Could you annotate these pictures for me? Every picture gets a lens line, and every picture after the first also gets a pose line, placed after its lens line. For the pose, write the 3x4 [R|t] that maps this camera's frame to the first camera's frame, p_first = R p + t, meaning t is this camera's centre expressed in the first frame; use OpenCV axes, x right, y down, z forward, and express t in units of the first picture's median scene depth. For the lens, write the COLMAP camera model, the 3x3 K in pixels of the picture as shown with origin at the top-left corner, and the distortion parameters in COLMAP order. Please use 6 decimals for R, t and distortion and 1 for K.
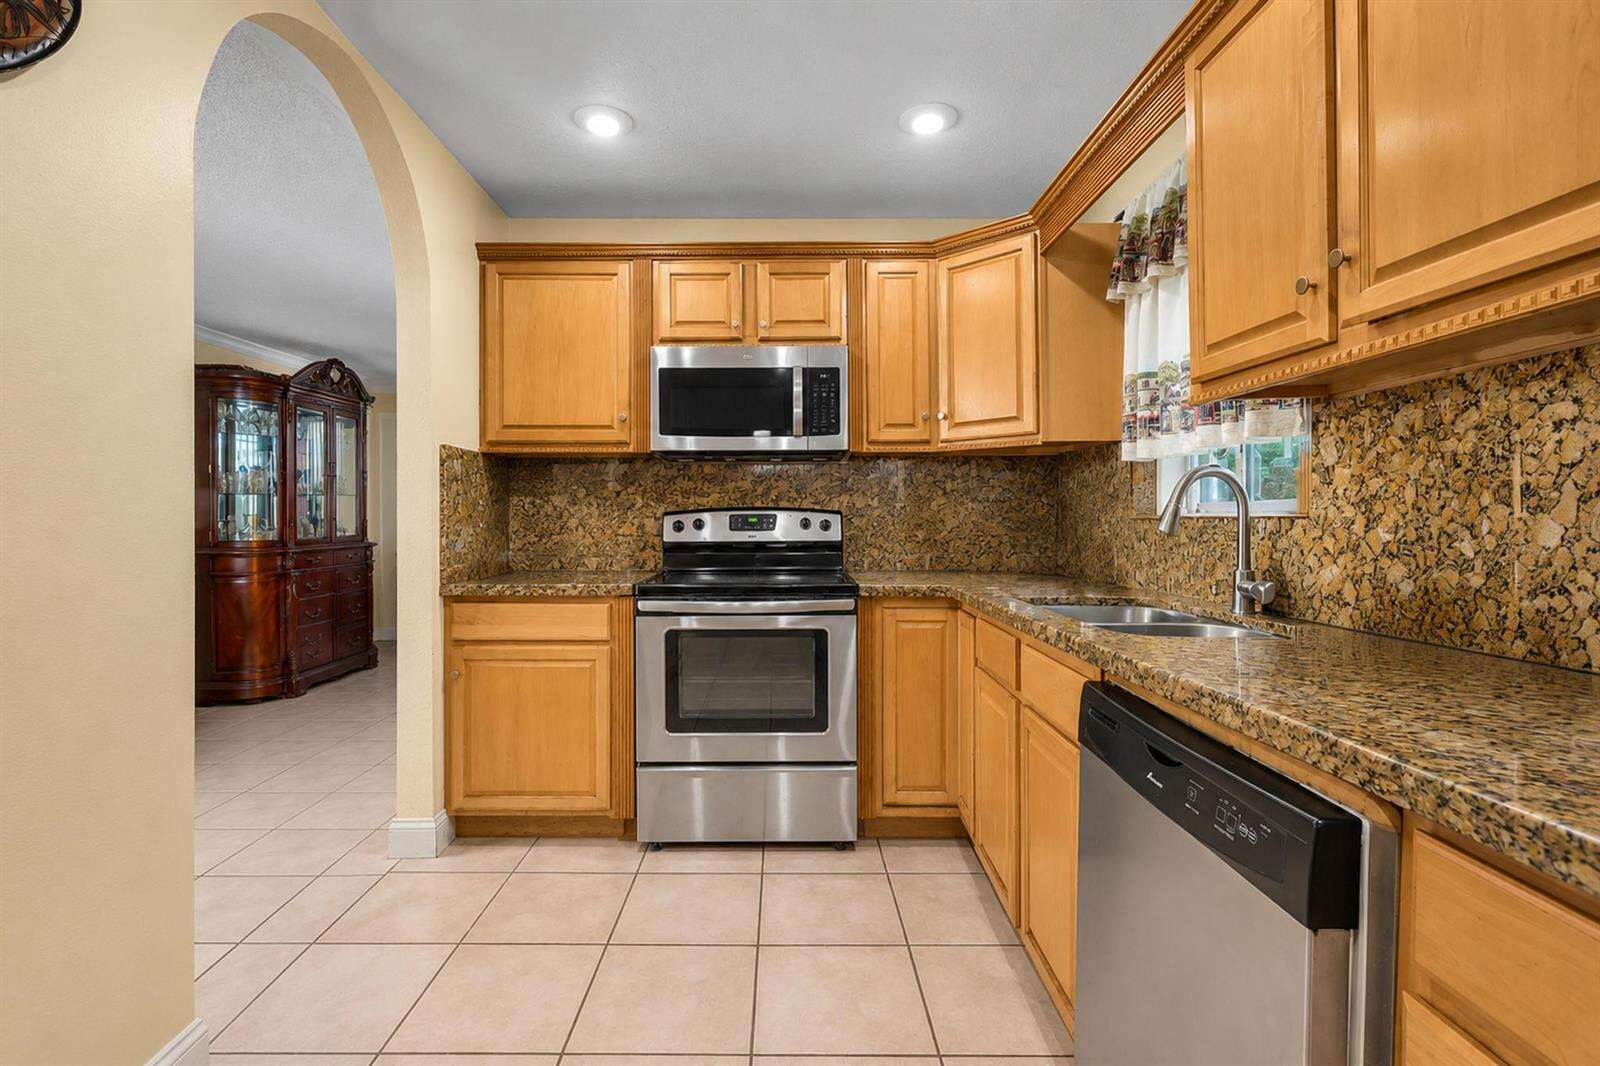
lens RADIAL K [[740.1, 0, 800.0], [0, 740.1, 533.0], [0, 0, 1]] dist [0.000094, 0.000339]
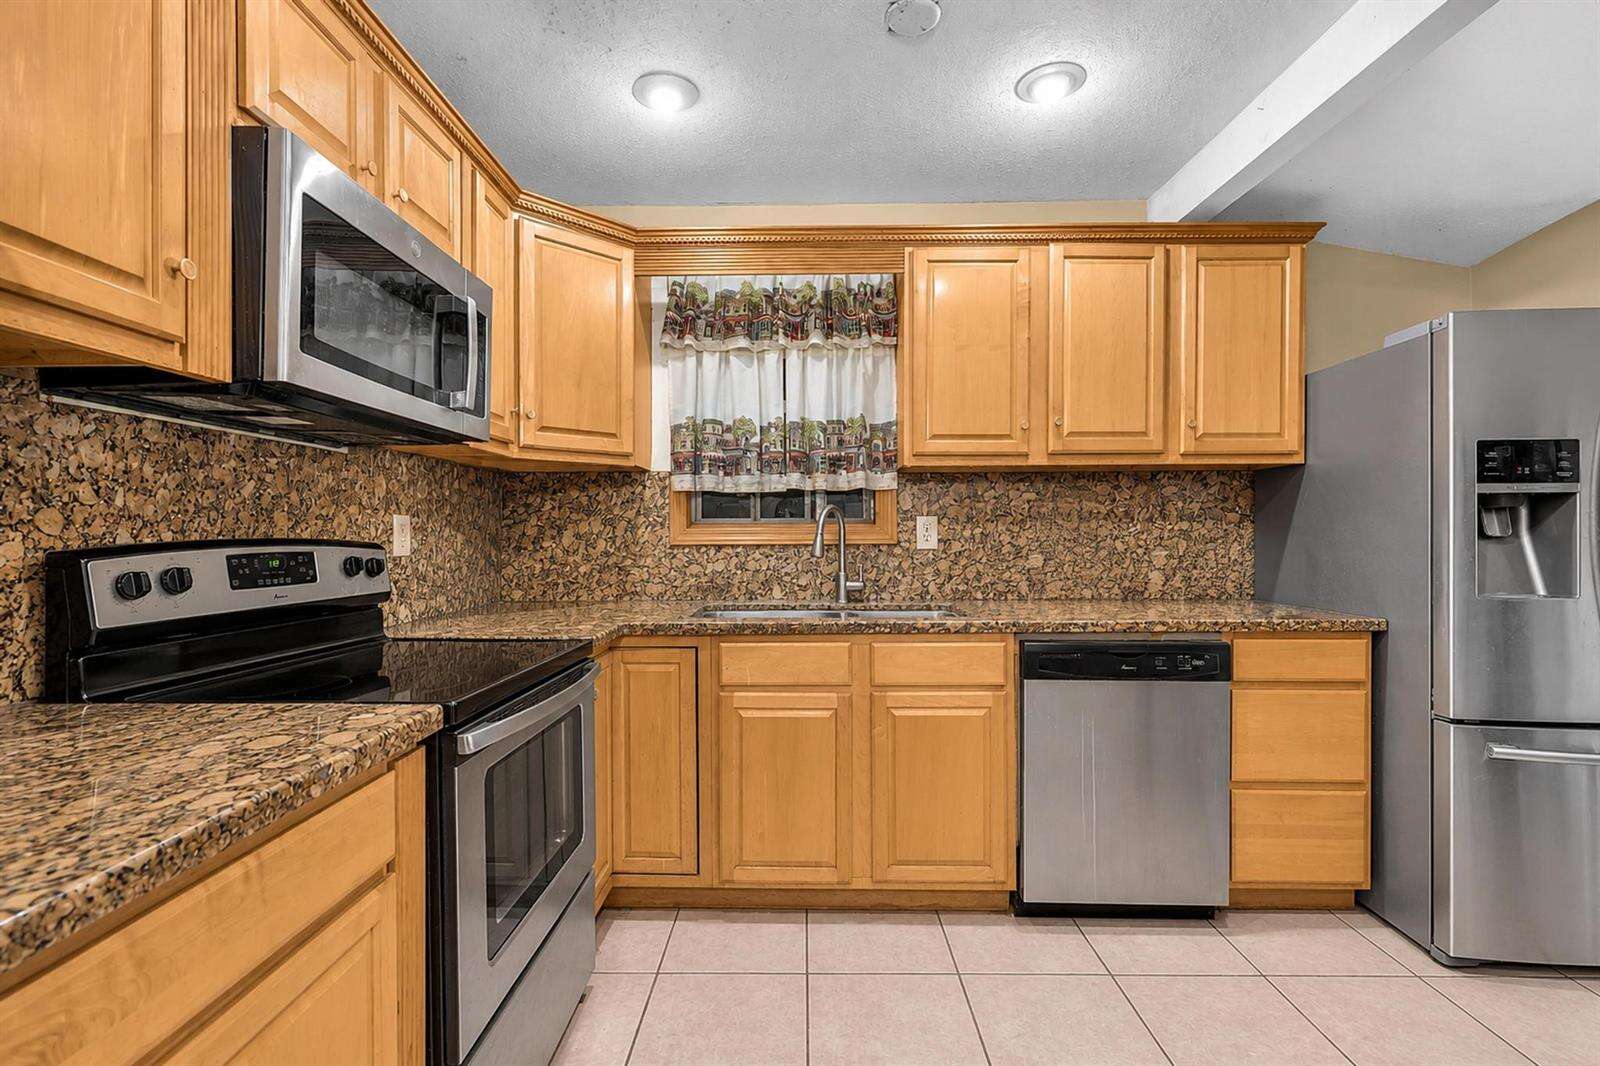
lens RADIAL K [[740.1, 0, 800.0], [0, 740.1, 533.0], [0, 0, 1]] dist [0.000094, 0.000339]
pose [[0.032989, -0.002944, 0.999451, -0.544951], [0.032737, 0.999462, 0.001863, -0.027636], [-0.998919, 0.032657, 0.033067, 0.631974]]
